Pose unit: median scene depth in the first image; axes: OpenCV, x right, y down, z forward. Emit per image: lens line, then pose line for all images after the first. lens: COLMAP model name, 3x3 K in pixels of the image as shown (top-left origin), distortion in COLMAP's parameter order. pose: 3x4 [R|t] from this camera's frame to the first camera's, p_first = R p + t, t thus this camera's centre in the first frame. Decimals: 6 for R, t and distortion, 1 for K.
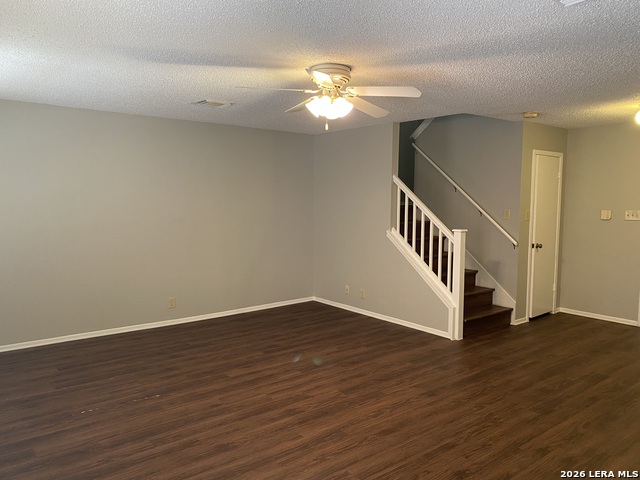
lens RADIAL K [[491.3, 0, 322.2], [0, 491.3, 240.1], [0, 0, 1]] dist [0.001363, -0.010813]
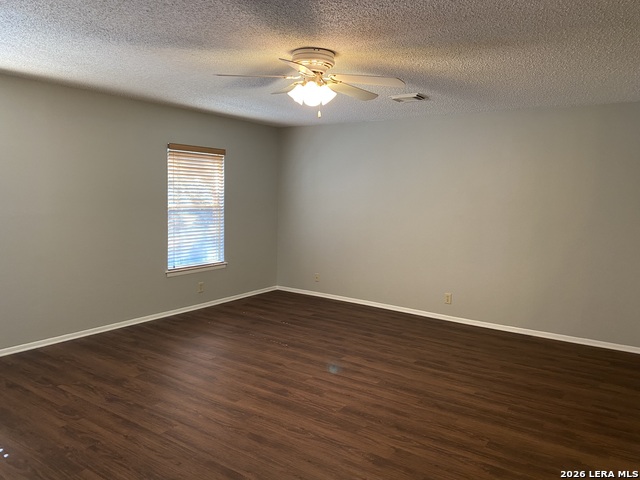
lens RADIAL K [[491.3, 0, 322.2], [0, 491.3, 240.1], [0, 0, 1]] dist [0.001363, -0.010813]
pose [[0.316801, 0.115887, -0.941386, 0.761187], [-0.124056, 0.989045, 0.080006, -0.054352], [0.940344, 0.091438, 0.327707, 0.586973]]
